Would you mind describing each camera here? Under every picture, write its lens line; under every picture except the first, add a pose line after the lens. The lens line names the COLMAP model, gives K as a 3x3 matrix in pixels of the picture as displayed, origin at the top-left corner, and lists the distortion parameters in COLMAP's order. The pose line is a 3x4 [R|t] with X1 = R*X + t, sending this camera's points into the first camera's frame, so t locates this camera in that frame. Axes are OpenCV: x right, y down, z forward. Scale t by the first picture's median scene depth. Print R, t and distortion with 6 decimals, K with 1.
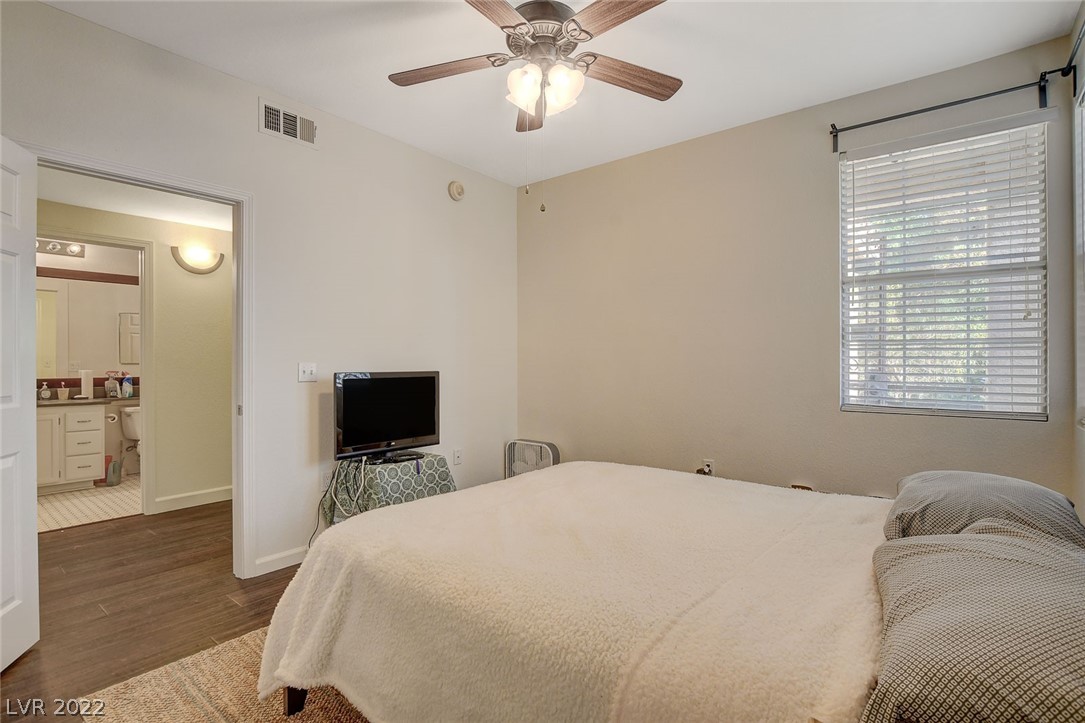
lens RADIAL K [[511.3, 0, 538.0], [0, 511.3, 359.4], [0, 0, 1]] dist [-0.025070, -0.000631]
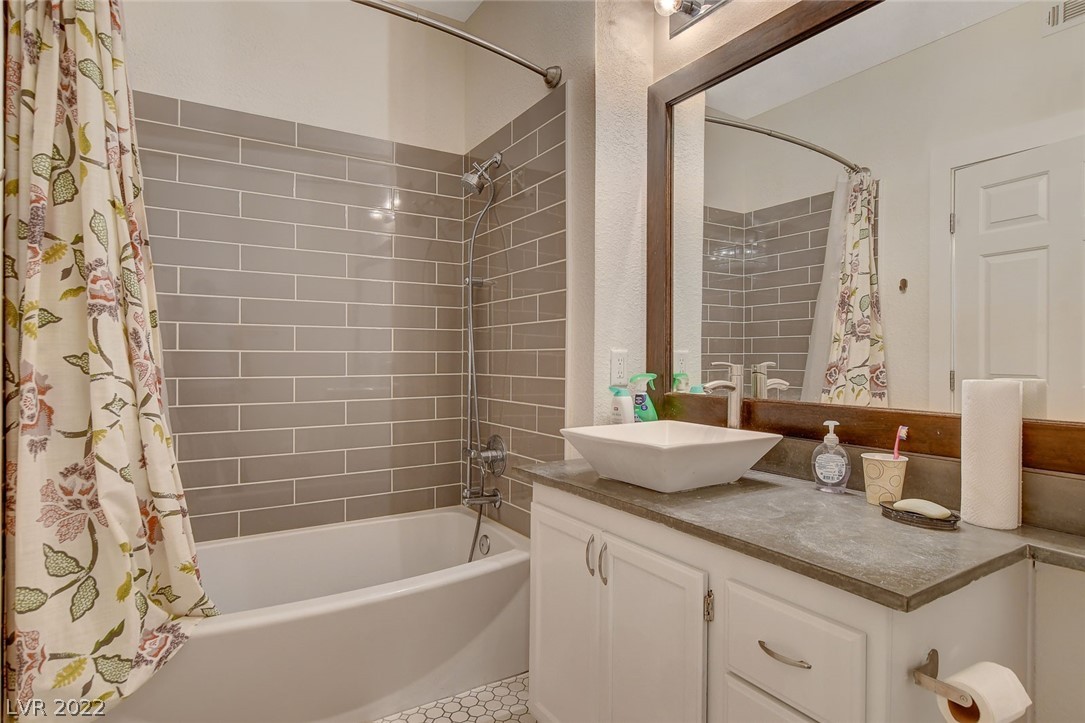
lens RADIAL K [[587.6, 0, 537.8], [0, 587.6, 355.8], [0, 0, 1]] dist [-0.003664, 0.000798]
pose [[-0.331749, -0.005001, -0.943354, -0.633304], [-0.007315, 0.999970, -0.002729, 0.014222], [0.943339, 0.005995, -0.331775, 0.926923]]
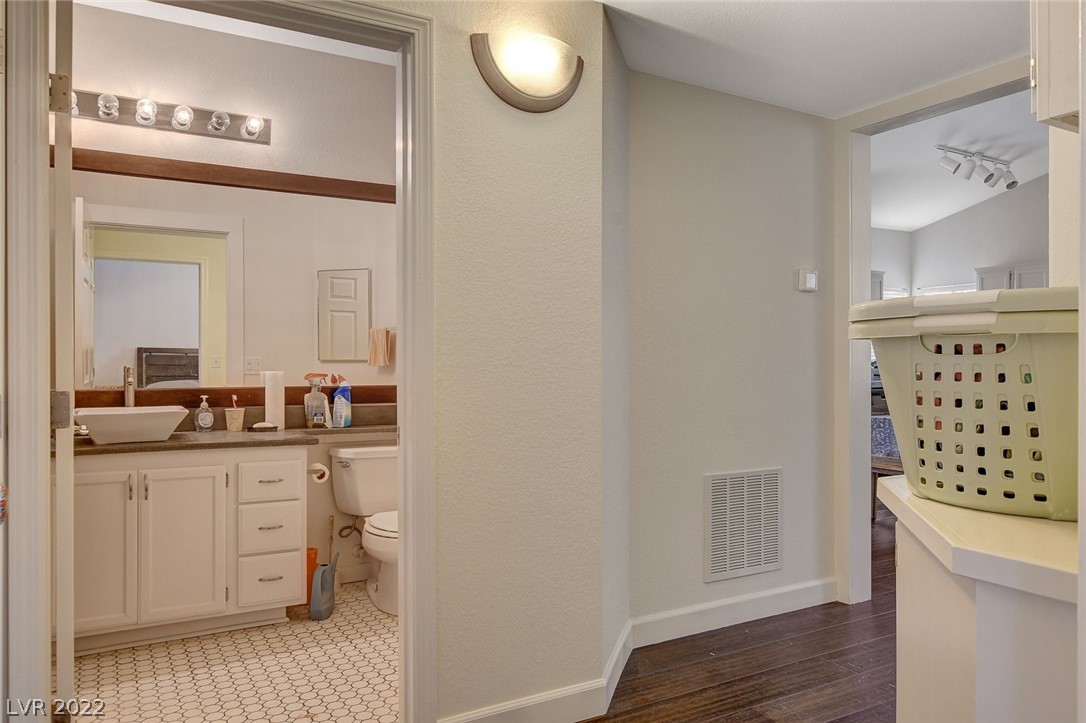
lens RADIAL K [[749.3, 0, 543.0], [0, 749.3, 361.5], [0, 0, 1]] dist [-0.005757, 0.000858]
pose [[0.930713, -0.000204, -0.365749, -0.392940], [-0.000586, 0.999998, -0.002051, 0.013326], [0.365749, 0.002124, 0.930711, 0.418496]]
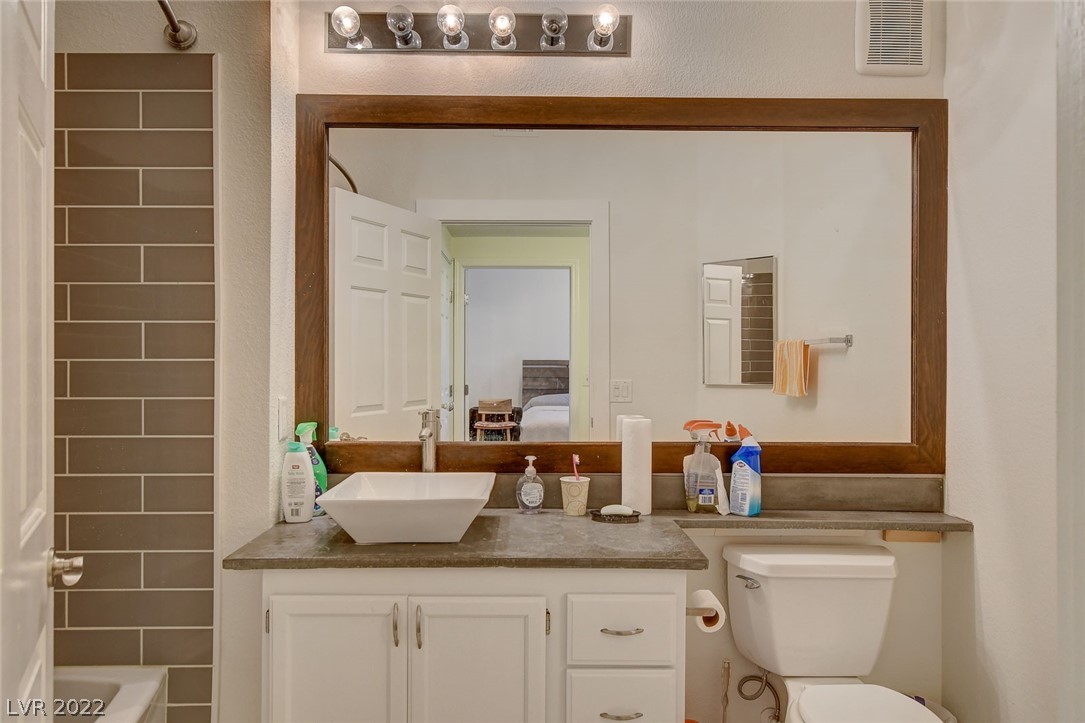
lens RADIAL K [[729.9, 0, 542.5], [0, 729.9, 361.5], [0, 0, 1]] dist [-0.023969, -0.000377]
pose [[0.636783, -0.001685, -0.771041, -0.609086], [-0.004165, 0.999976, -0.005624, -0.010530], [0.771032, 0.006793, 0.636761, 0.688942]]
